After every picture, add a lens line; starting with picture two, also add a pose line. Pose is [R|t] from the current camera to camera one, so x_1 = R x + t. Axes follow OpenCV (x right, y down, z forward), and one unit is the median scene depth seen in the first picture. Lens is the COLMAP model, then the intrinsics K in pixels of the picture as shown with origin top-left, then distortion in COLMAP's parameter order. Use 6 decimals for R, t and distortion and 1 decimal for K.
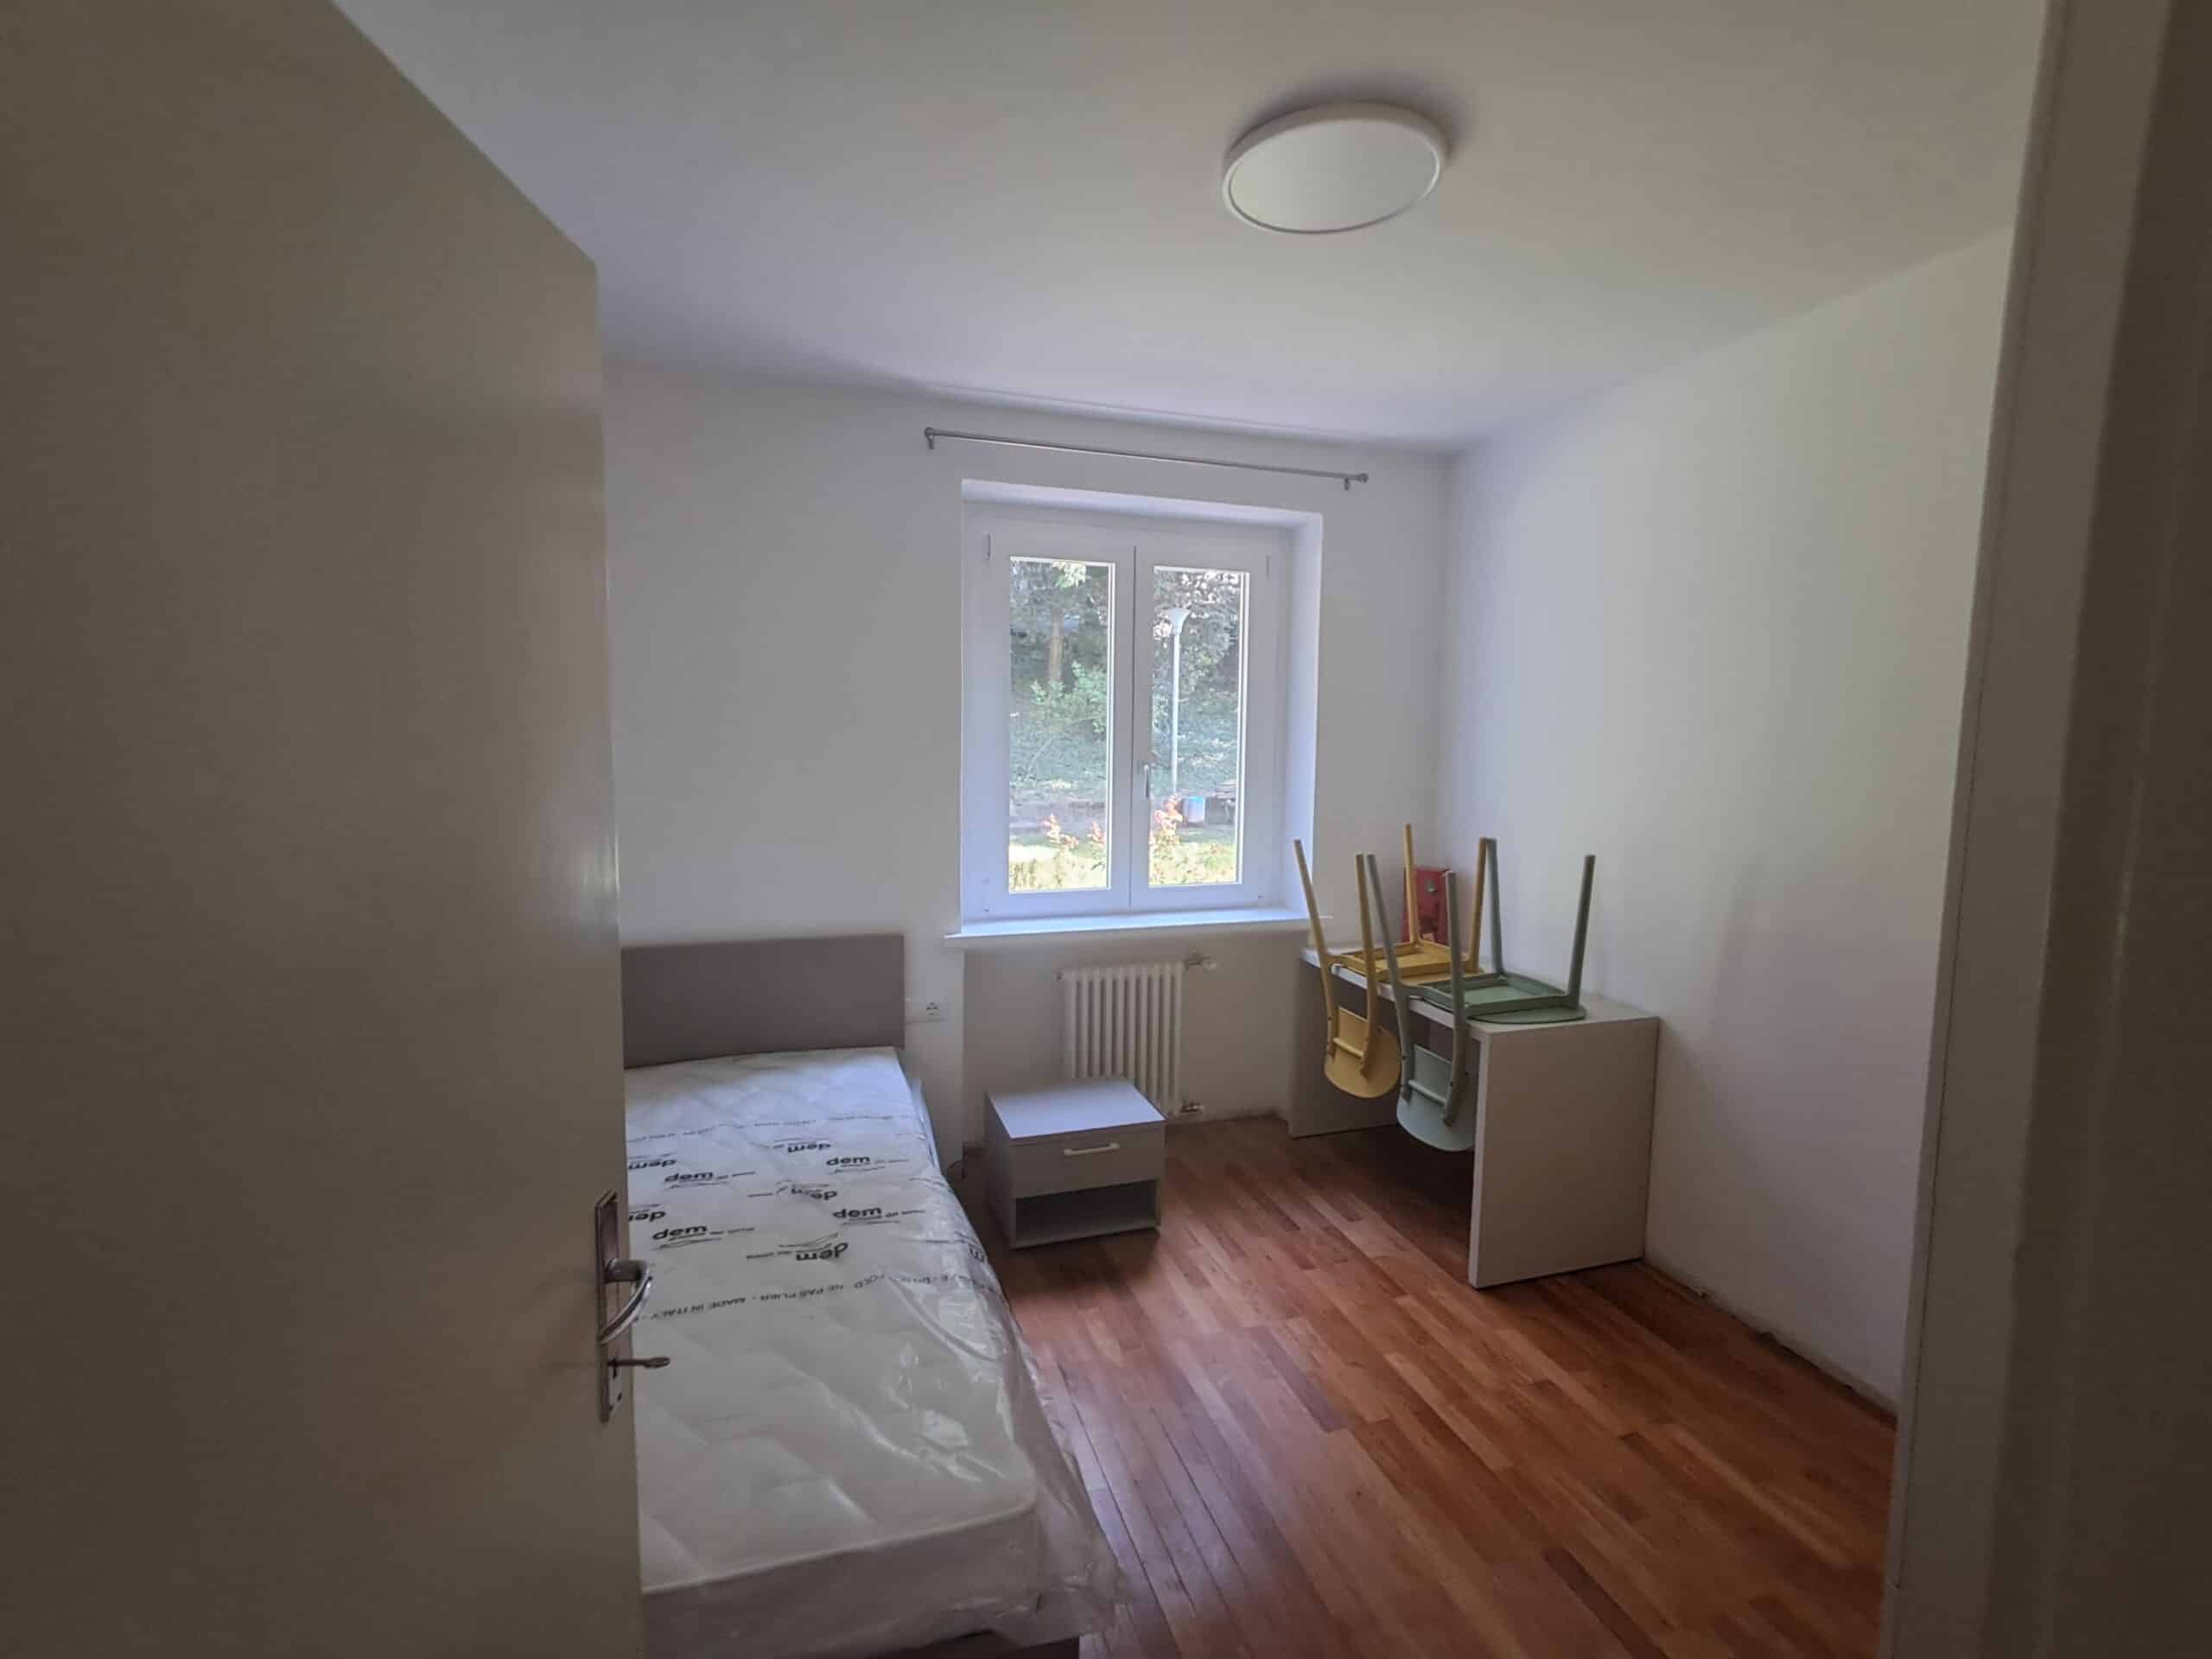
lens RADIAL K [[1035.2, 0, 1106.0], [0, 1035.2, 829.5], [0, 0, 1]] dist [-0.000033, -0.000011]
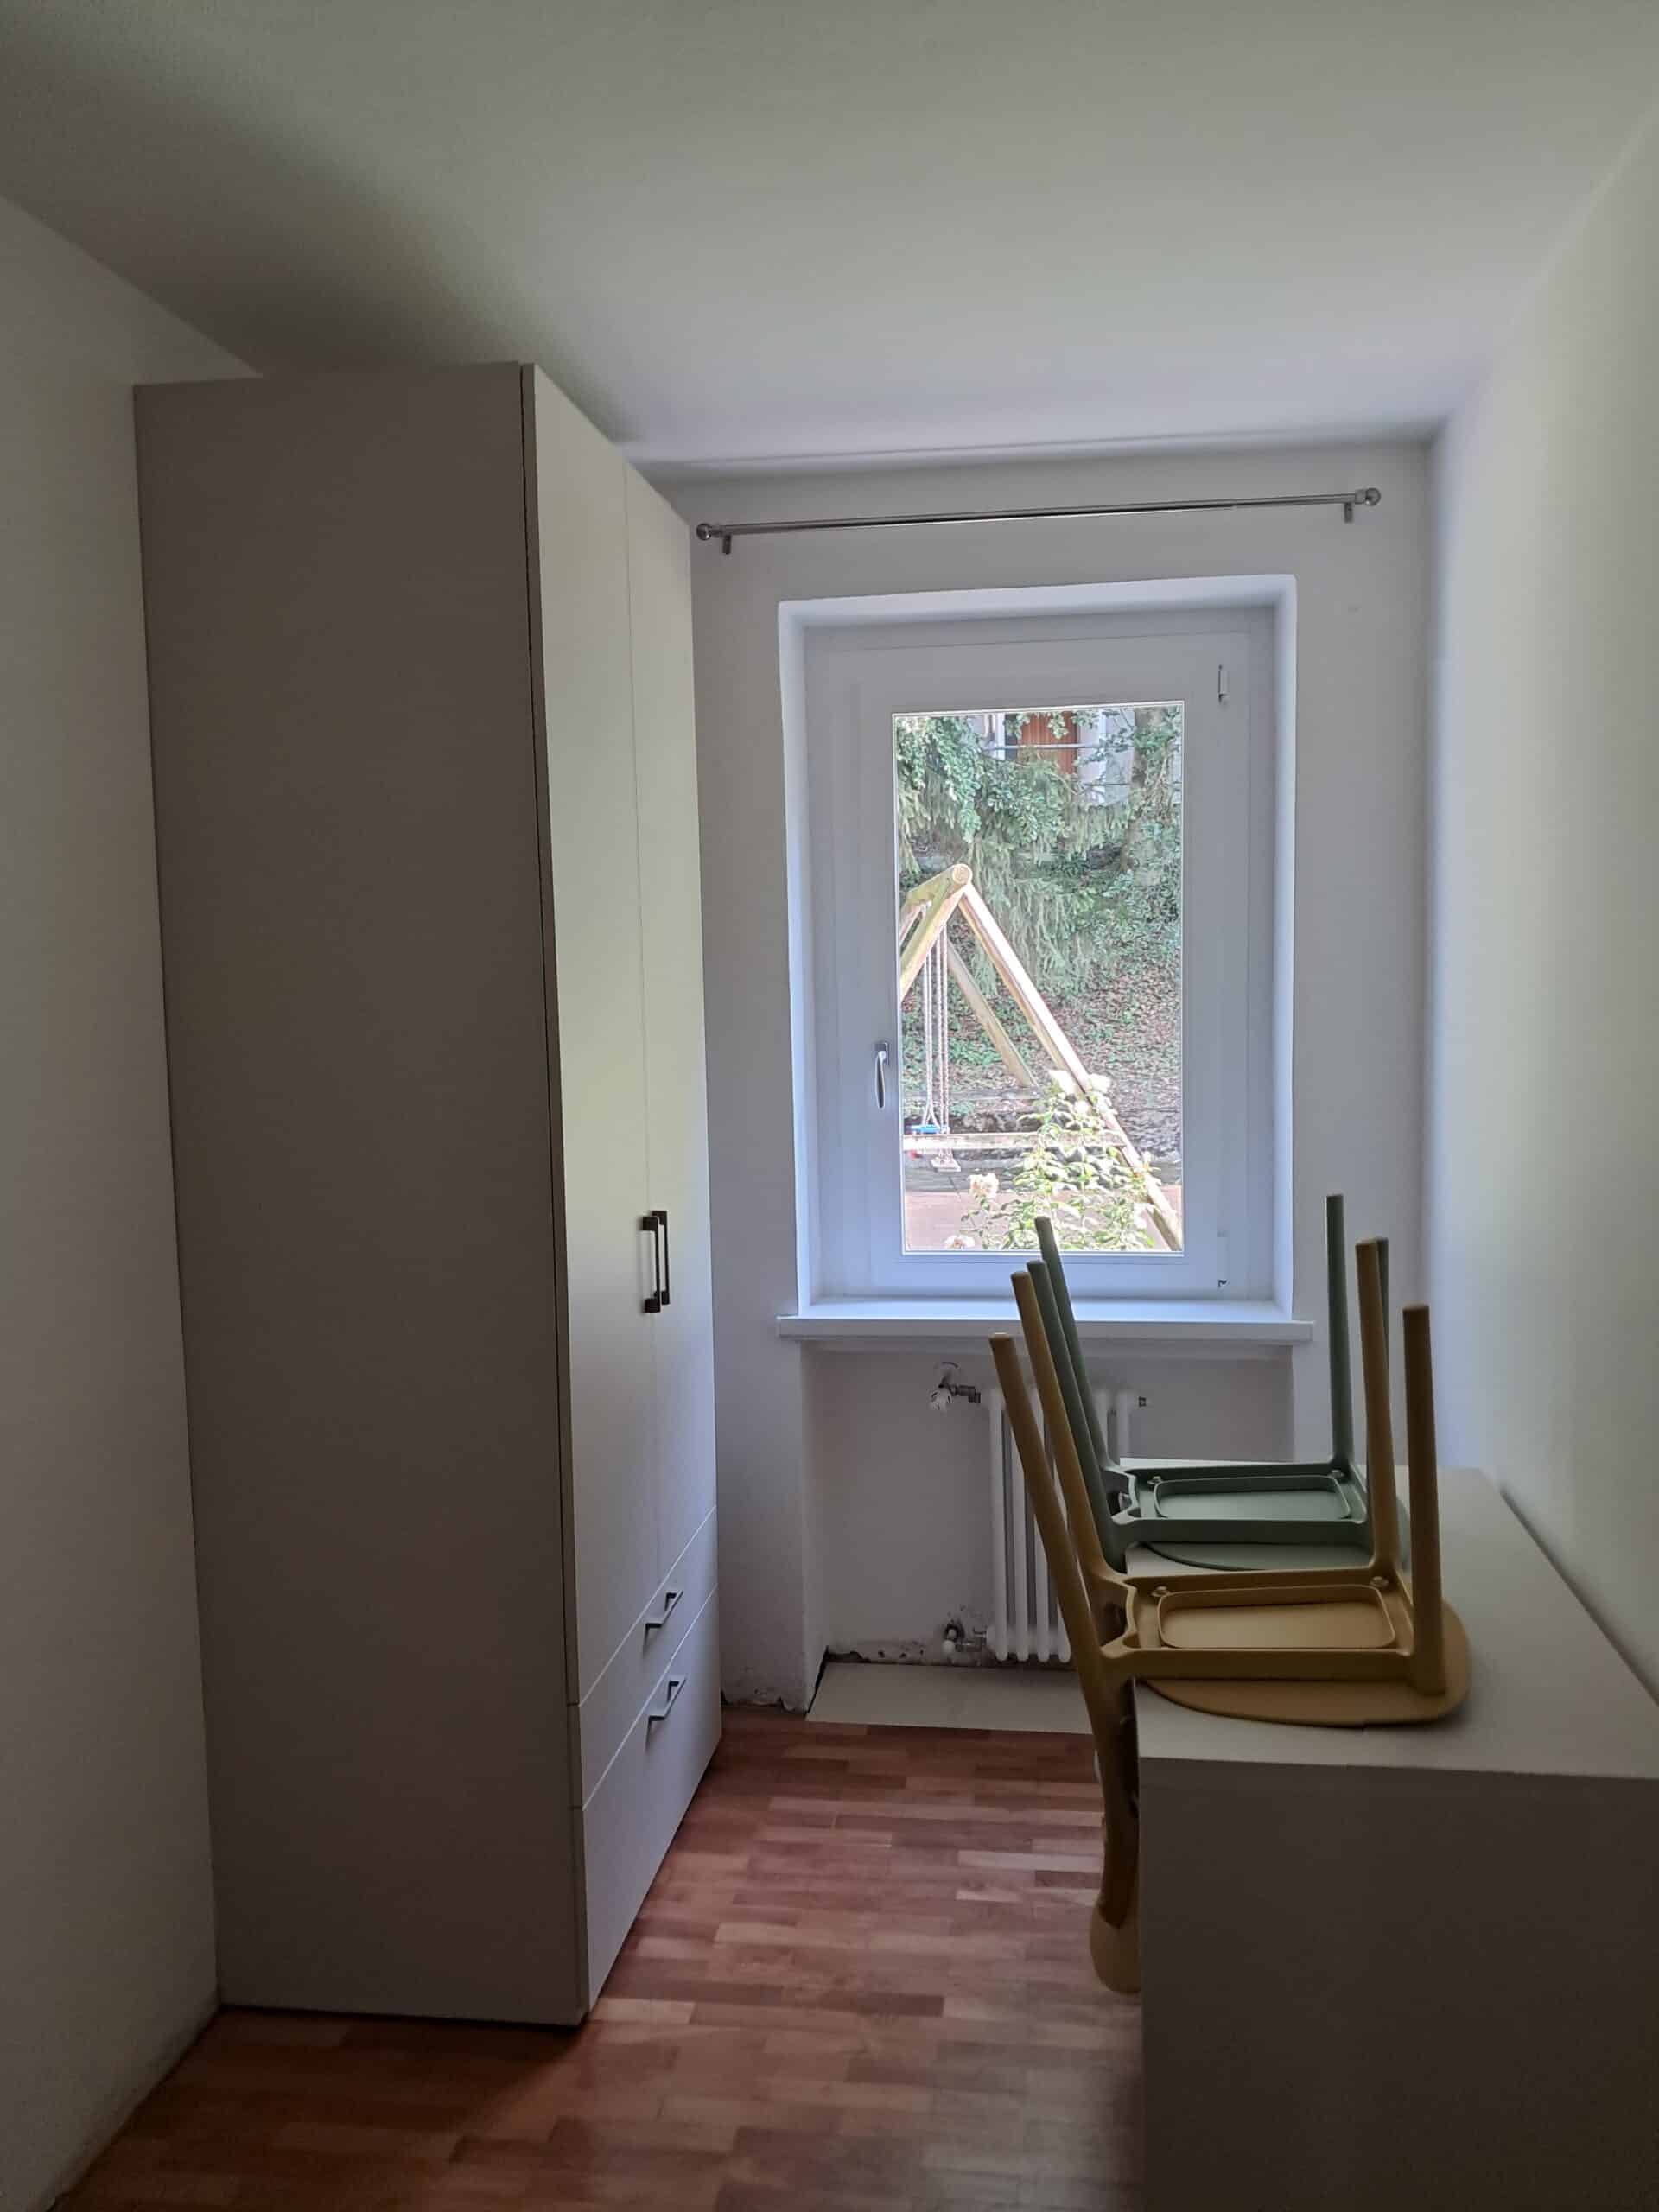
lens RADIAL K [[1642.1, 0, 829.5], [0, 1642.1, 1106.0], [0, 0, 1]] dist [0.000649, 0.000202]
pose [[0.893611, 0.009363, -0.448745, 0.375530], [-0.018798, 0.999686, -0.016575, -0.010471], [0.448449, 0.023247, 0.893506, 0.135654]]
